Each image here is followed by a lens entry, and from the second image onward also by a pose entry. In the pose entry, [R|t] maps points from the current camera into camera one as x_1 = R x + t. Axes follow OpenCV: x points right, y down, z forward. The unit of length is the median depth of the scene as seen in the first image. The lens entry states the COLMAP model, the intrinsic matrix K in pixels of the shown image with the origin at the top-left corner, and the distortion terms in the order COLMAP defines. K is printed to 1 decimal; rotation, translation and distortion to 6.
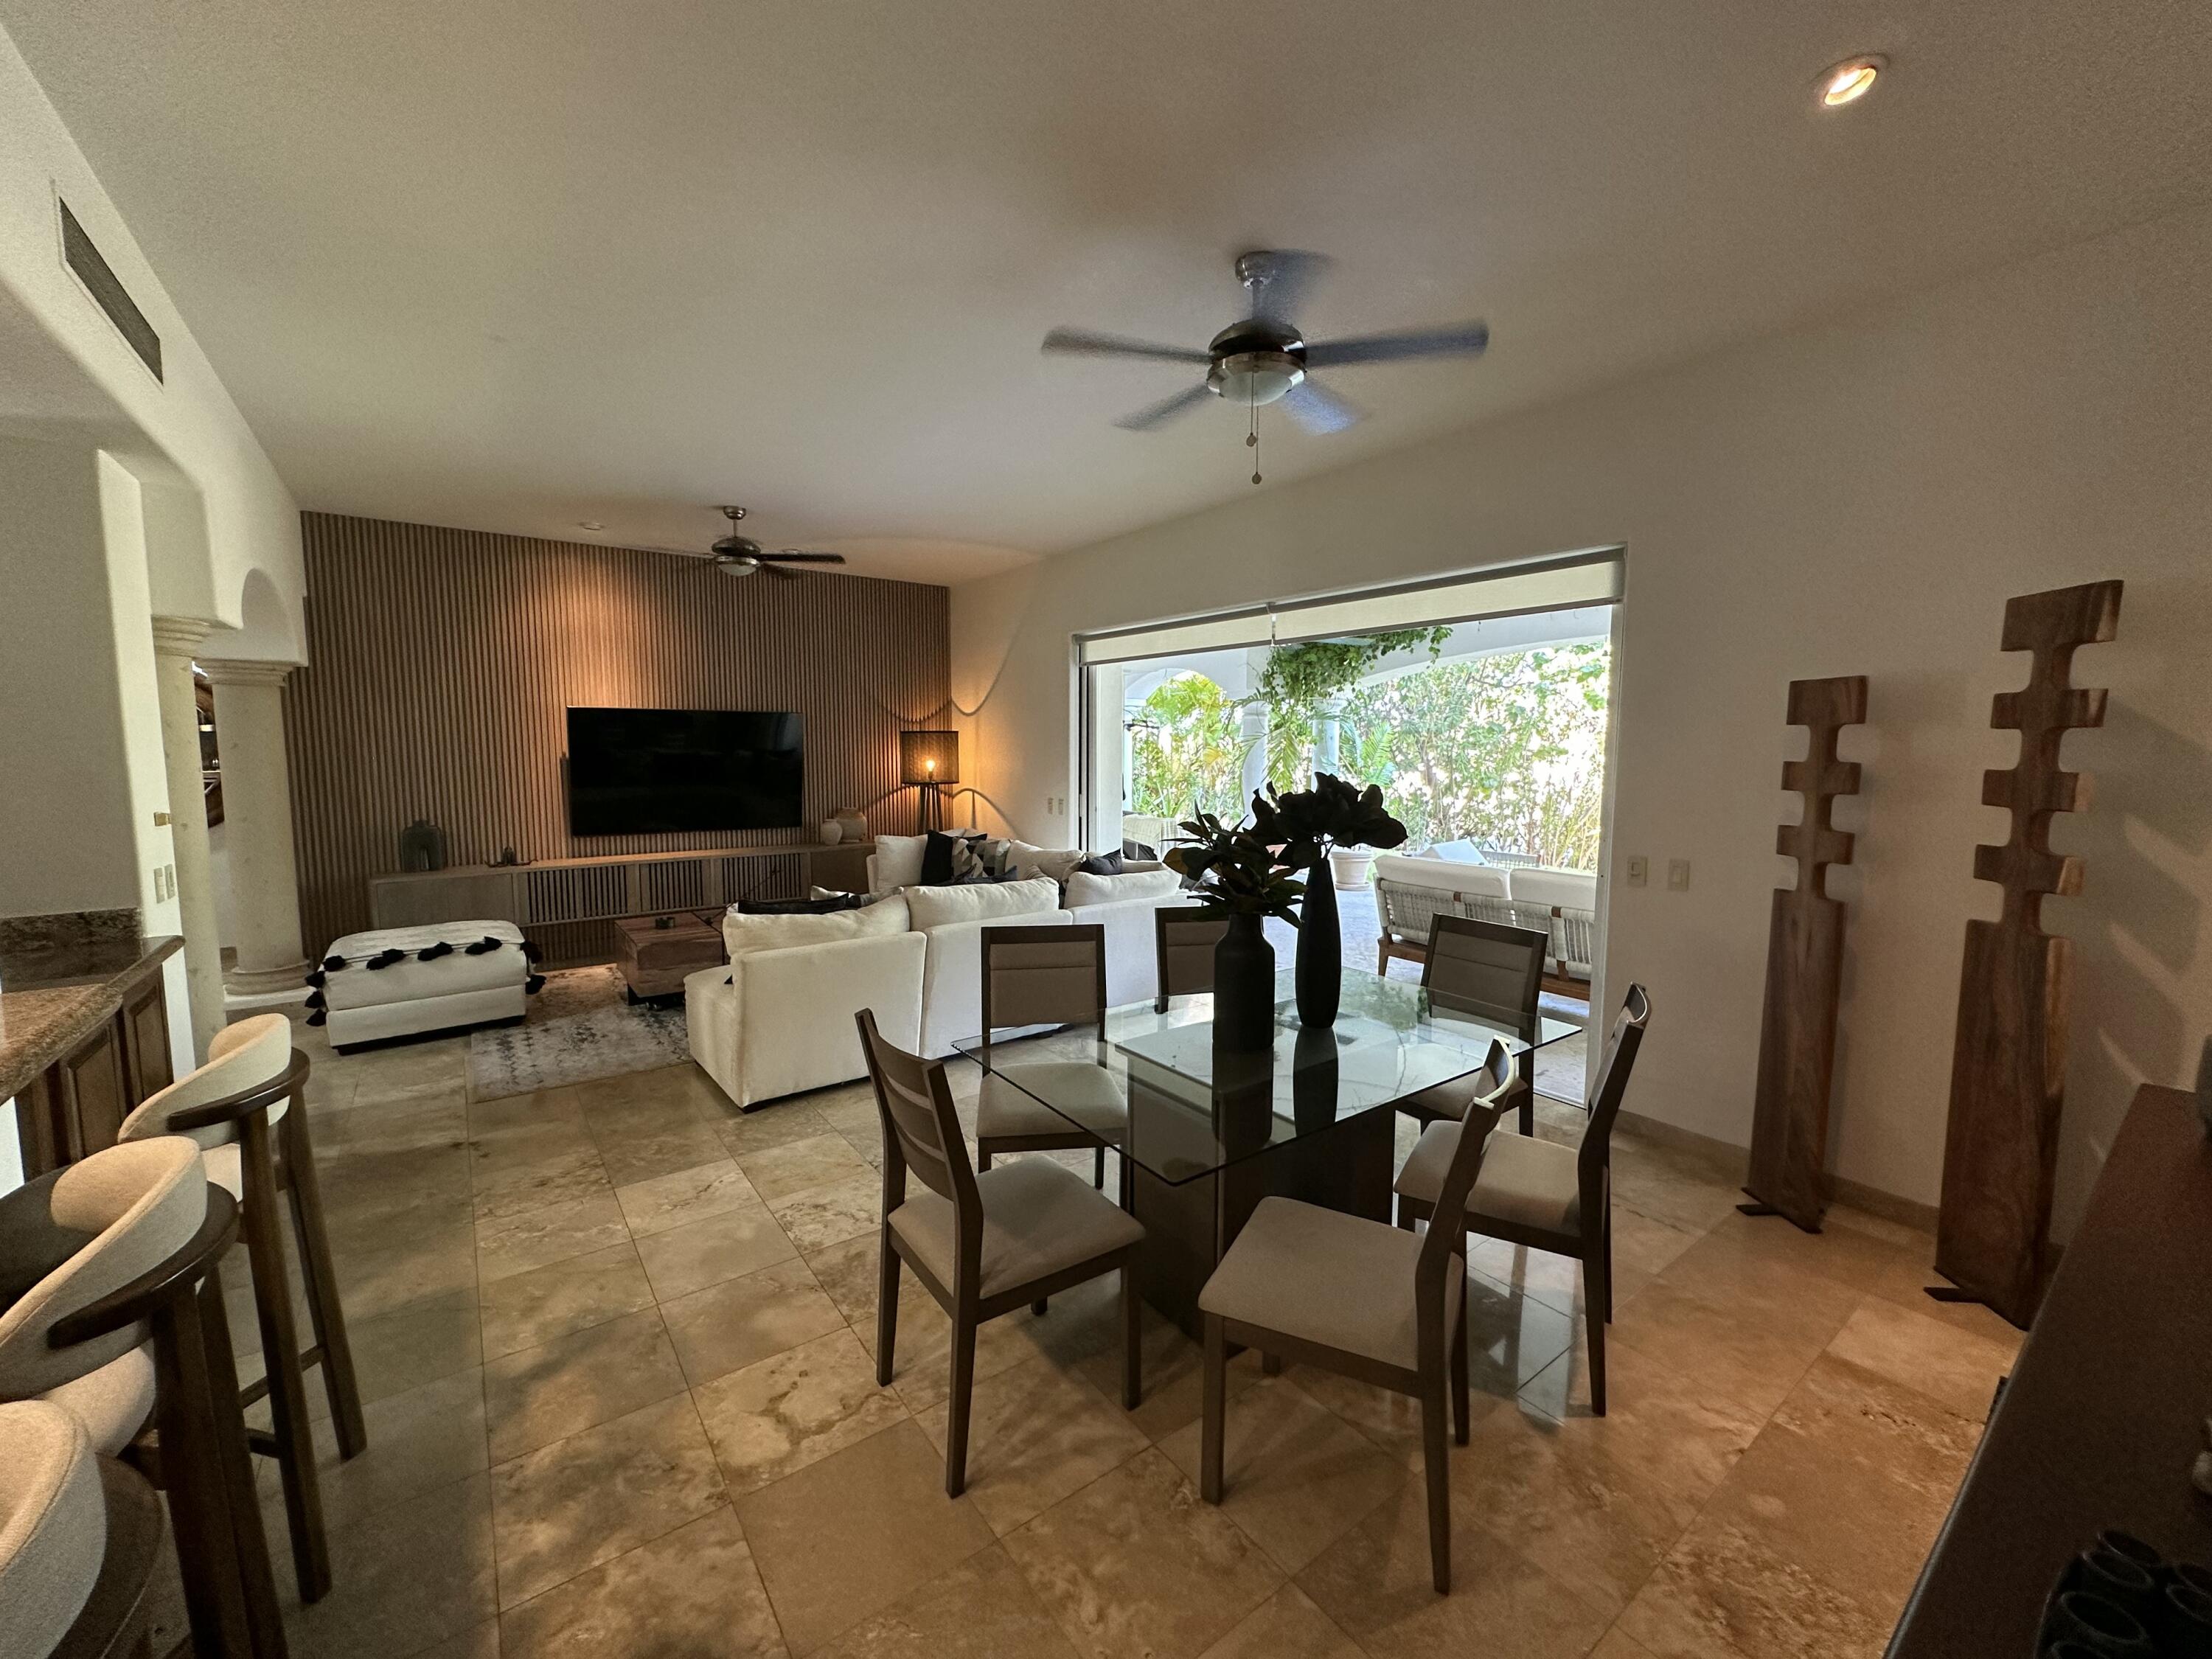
lens RADIAL K [[880.4, 0, 1103.3], [0, 880.4, 826.8], [0, 0, 1]] dist [-0.000500, -0.000185]
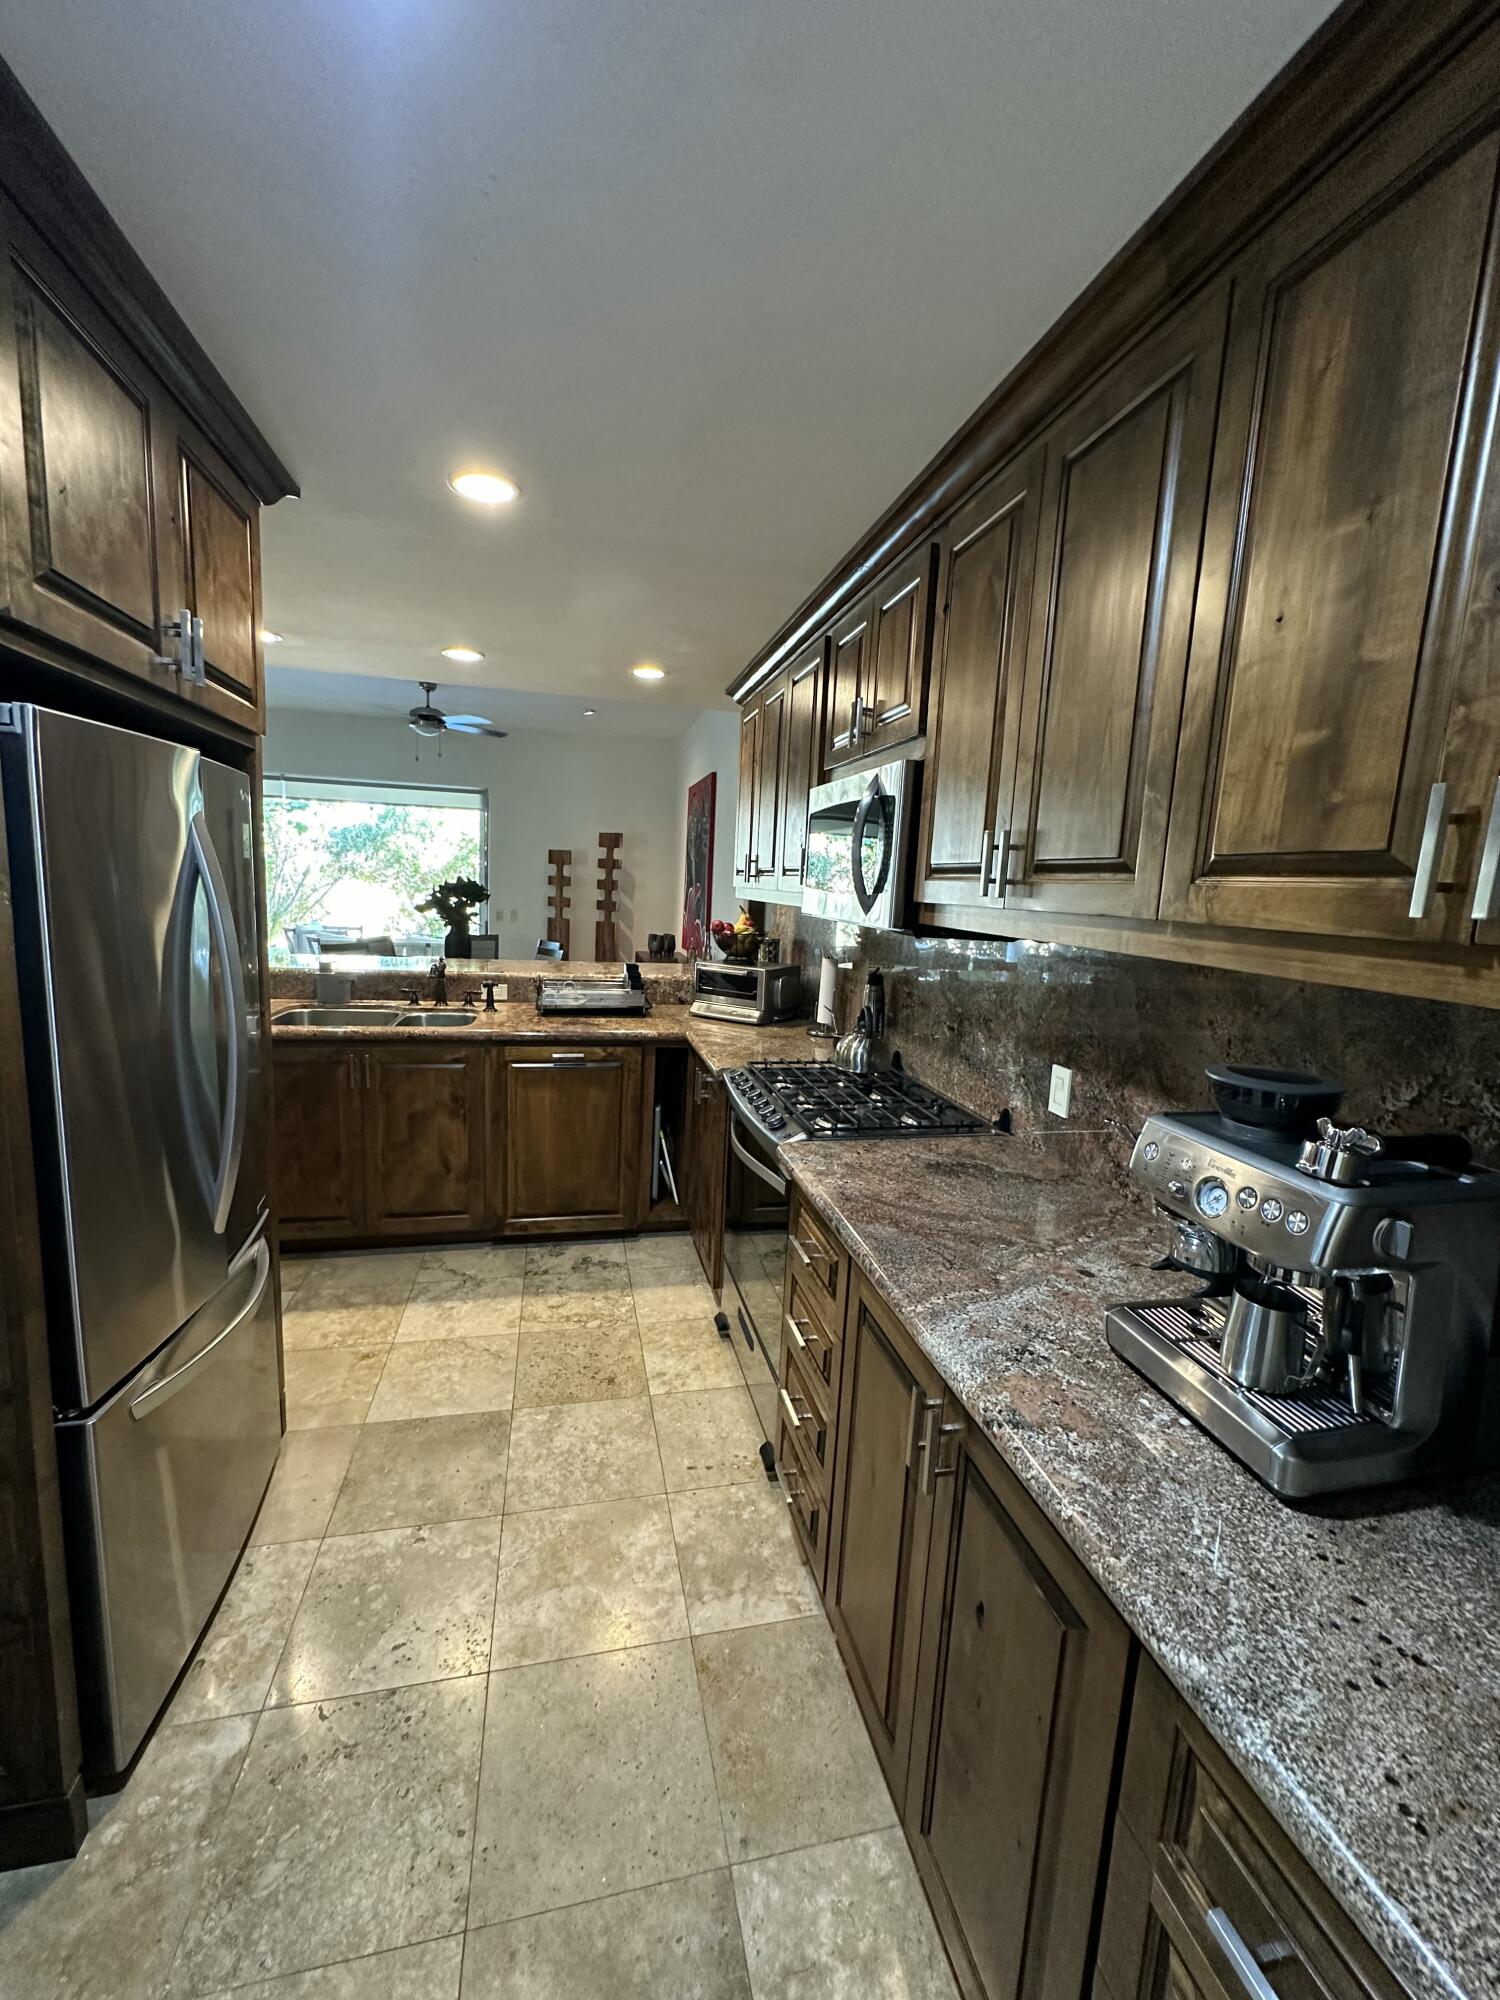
lens RADIAL K [[802.8, 0, 750.0], [0, 802.8, 1000.0], [0, 0, 1]] dist [-0.000447, 0.000068]
pose [[0.403979, -0.117141, 0.907237, -0.893396], [0.037699, 0.993056, 0.111435, 0.041691], [-0.913991, -0.010815, 0.405590, -0.459389]]
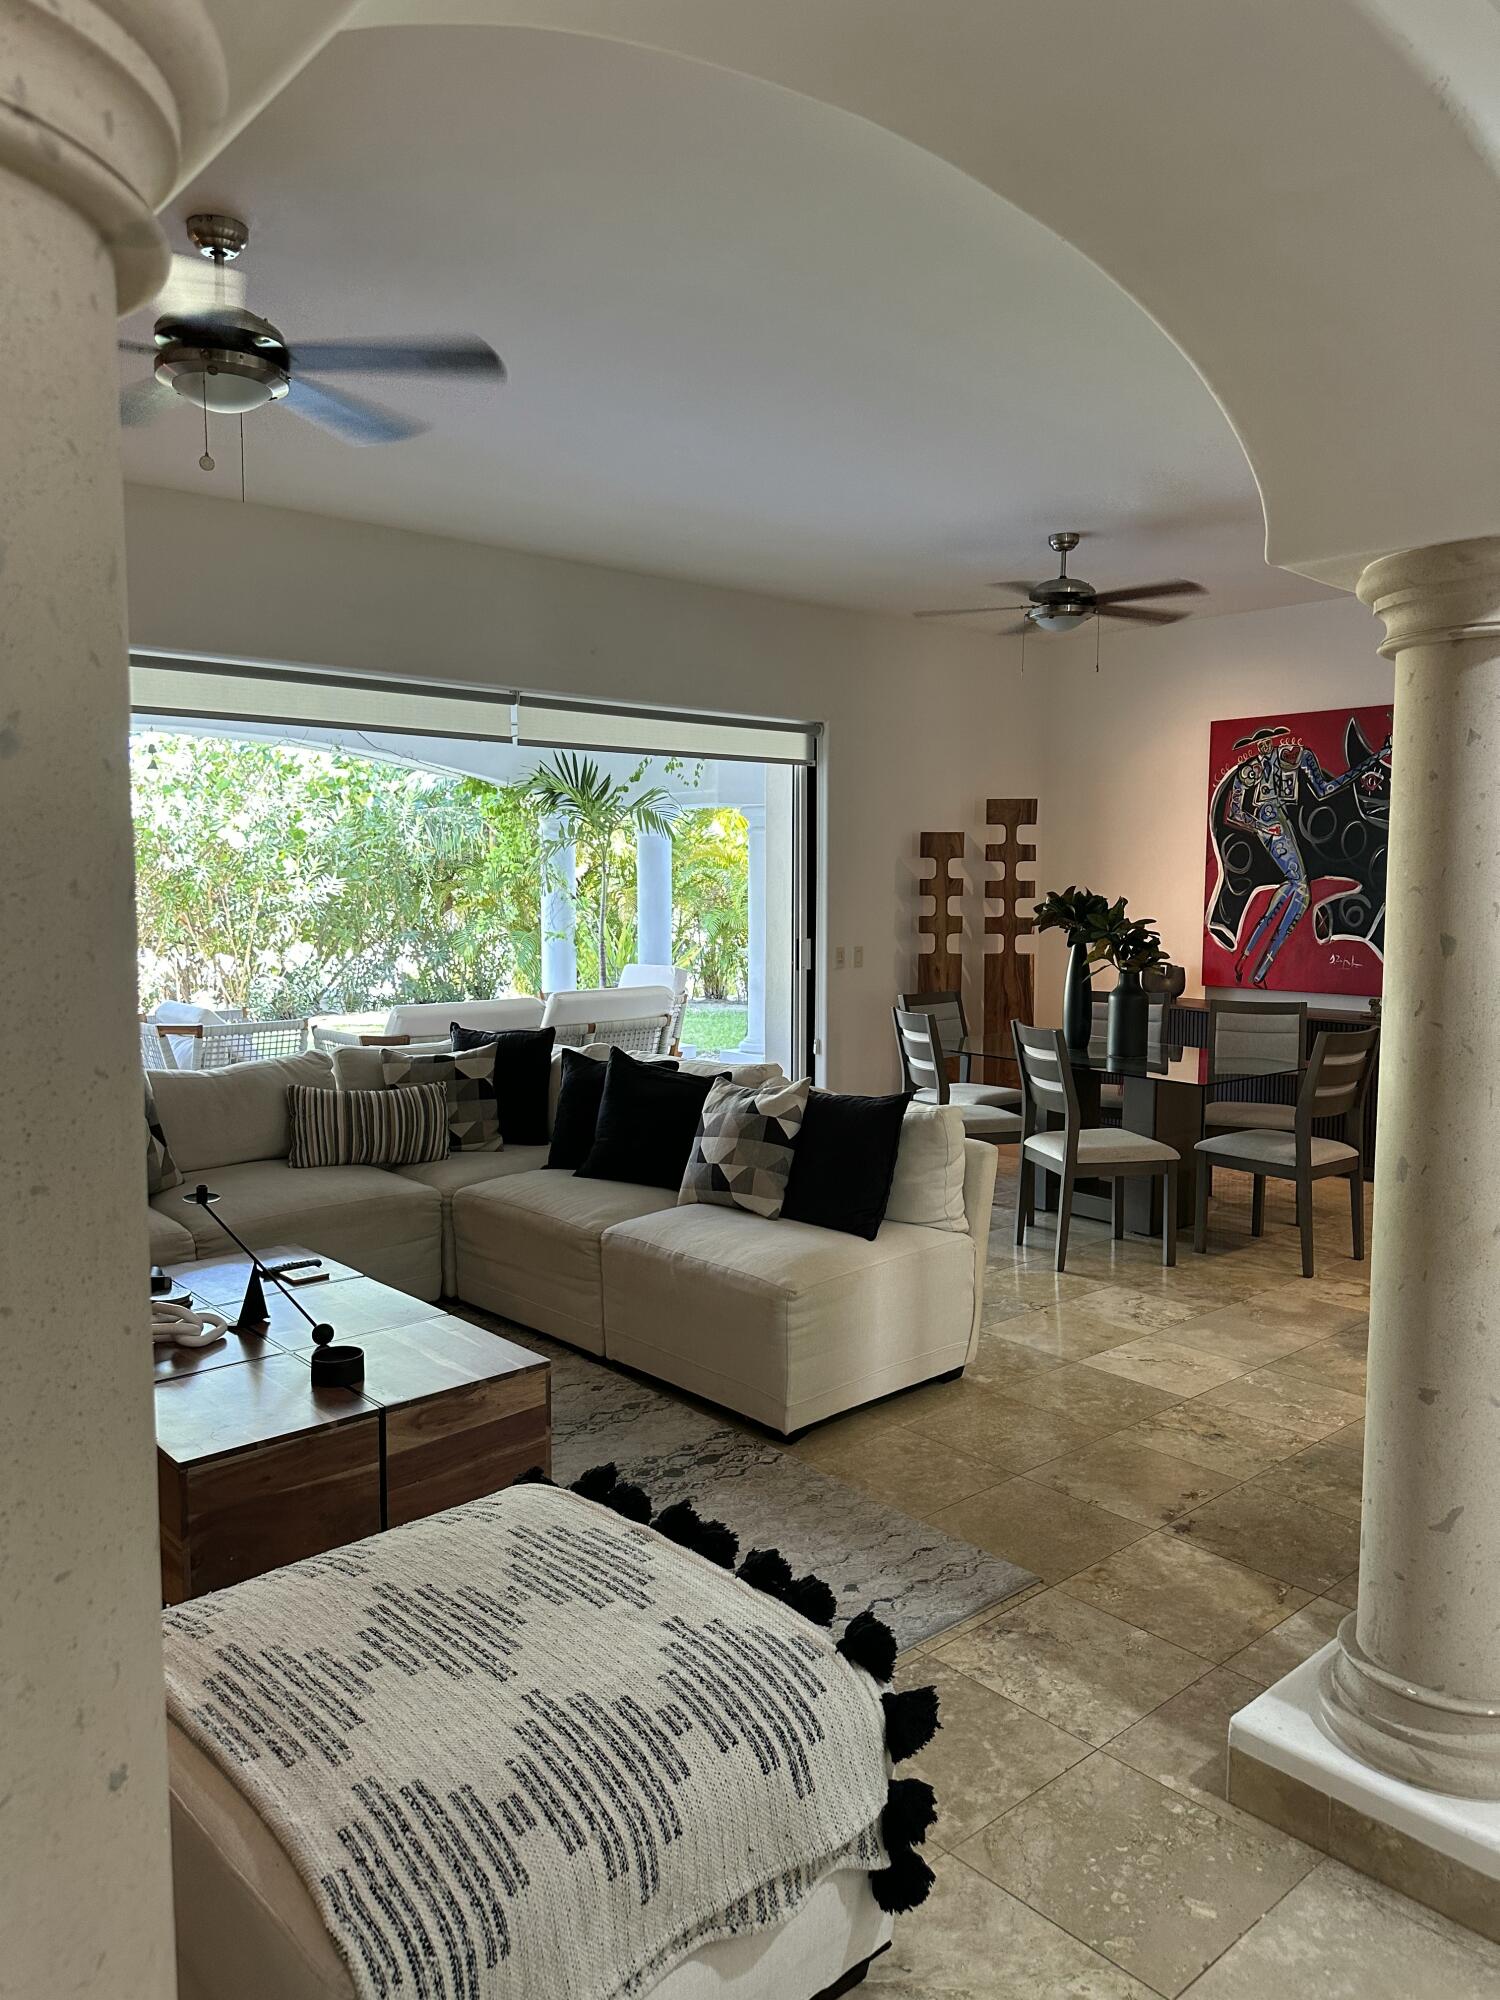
lens RADIAL K [[1390.3, 0, 751.2], [0, 1390.3, 986.9], [0, 0, 1]] dist [0.129329, -0.164343]
pose [[-0.080930, -0.082459, 0.993303, -1.103051], [0.093288, 0.991571, 0.089916, -0.080899], [-0.992345, 0.099940, -0.072555, 0.890992]]
